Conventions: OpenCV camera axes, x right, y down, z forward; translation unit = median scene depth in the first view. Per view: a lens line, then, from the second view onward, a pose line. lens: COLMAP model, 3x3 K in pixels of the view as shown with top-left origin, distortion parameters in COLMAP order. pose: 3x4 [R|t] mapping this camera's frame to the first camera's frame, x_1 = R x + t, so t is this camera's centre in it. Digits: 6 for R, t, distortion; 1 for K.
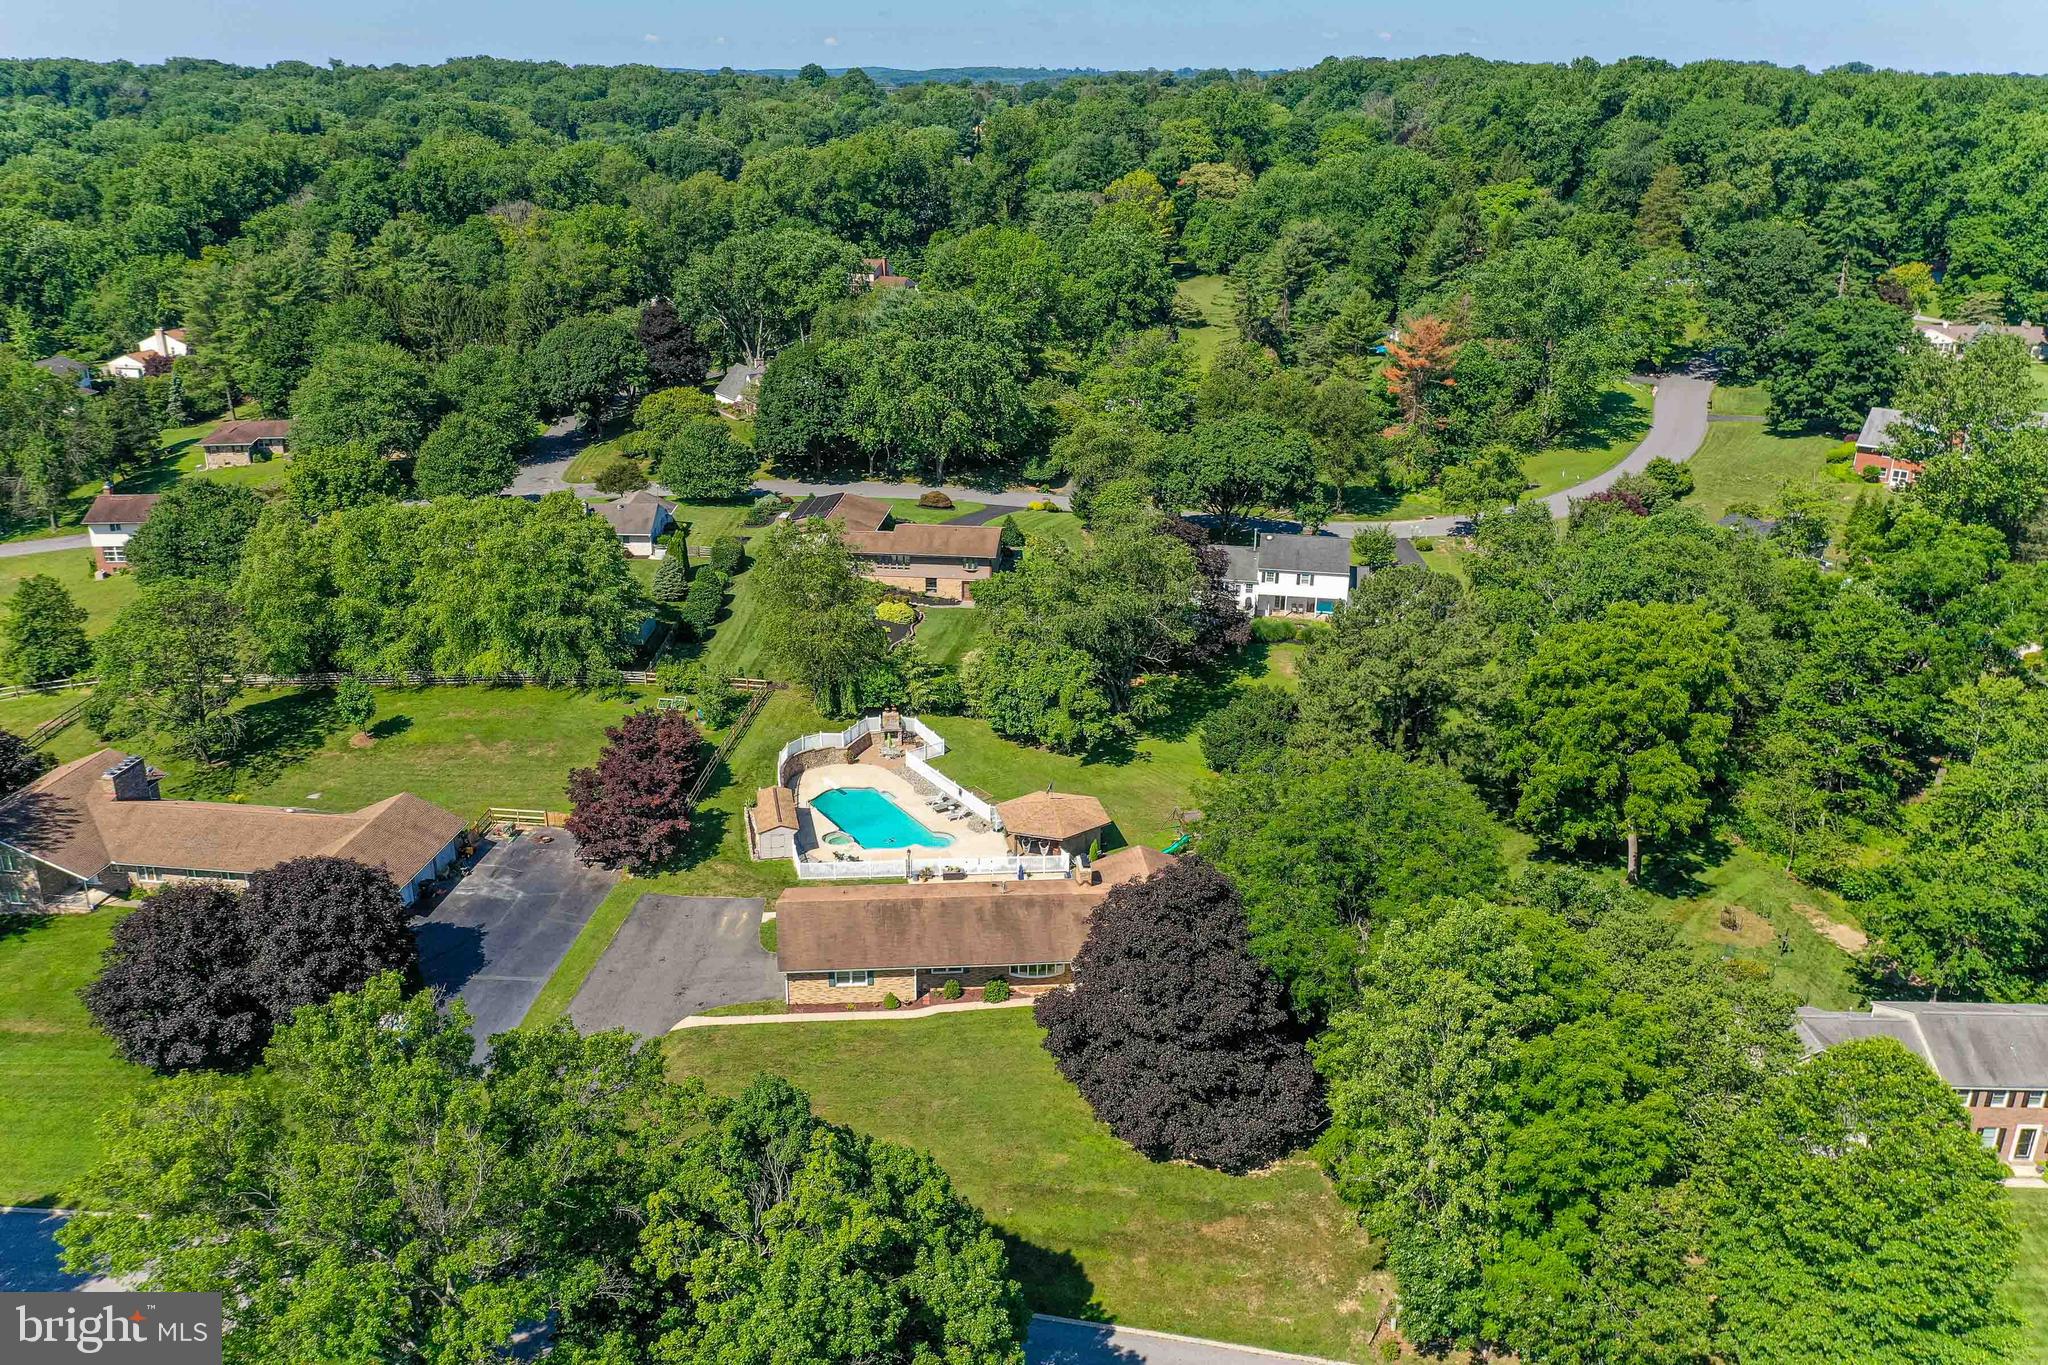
lens RADIAL K [[1585.3, 0, 1024.0], [0, 1585.3, 682.5], [0, 0, 1]] dist [0.000503, 0.004987]
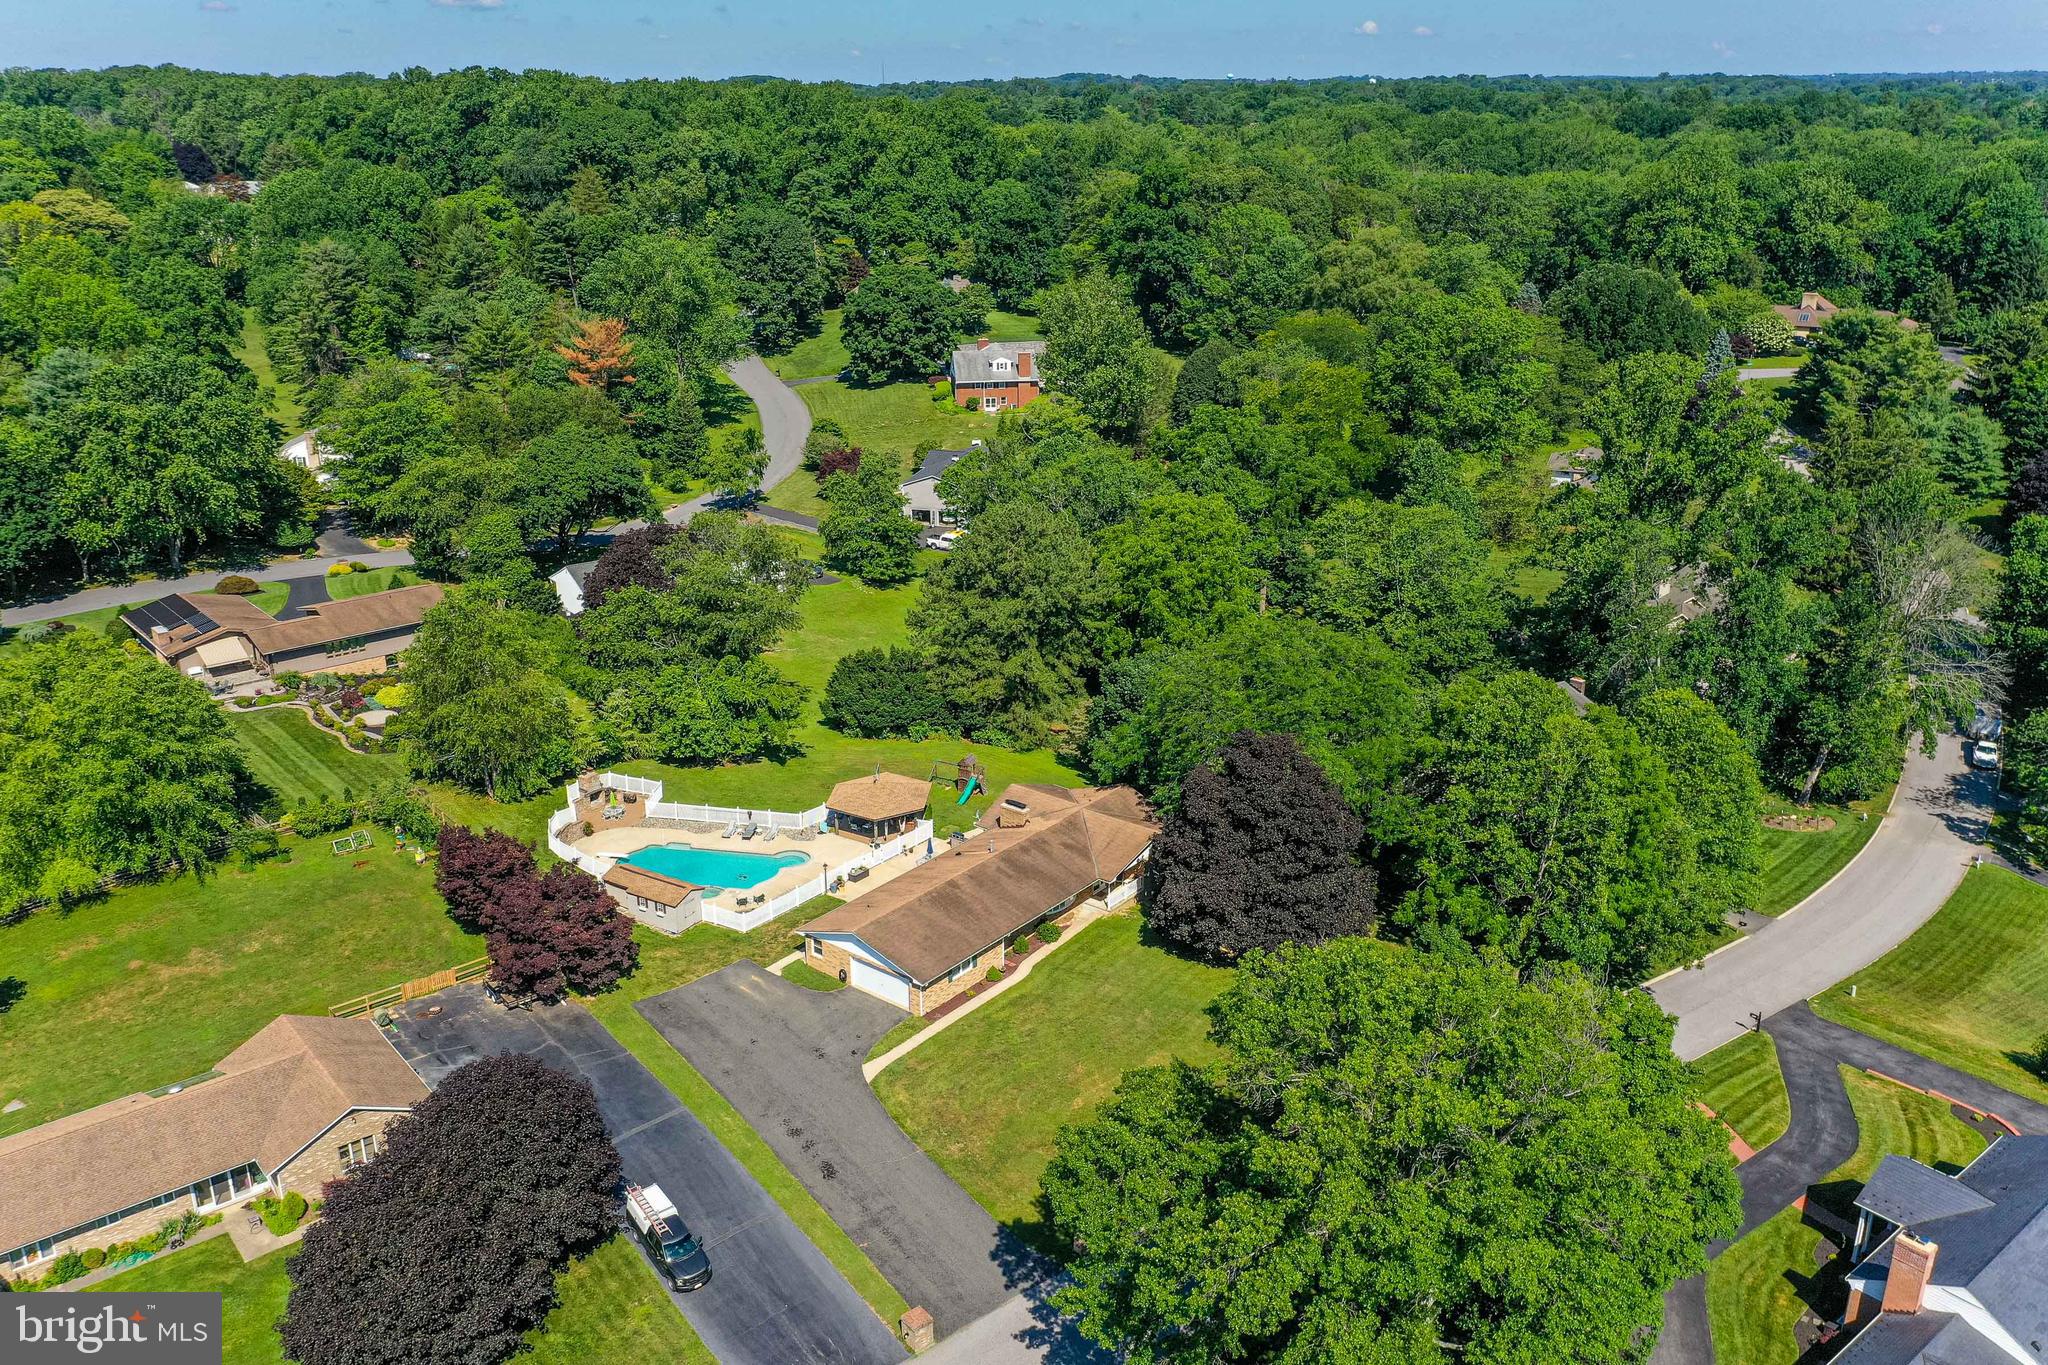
lens RADIAL K [[1585.3, 0, 1024.0], [0, 1585.3, 682.5], [0, 0, 1]] dist [0.000503, 0.004987]
pose [[0.702025, -0.260202, 0.662915, -0.310581], [0.264298, 0.959575, 0.096754, -0.033342], [-0.661292, 0.107283, 0.742417, 0.088618]]
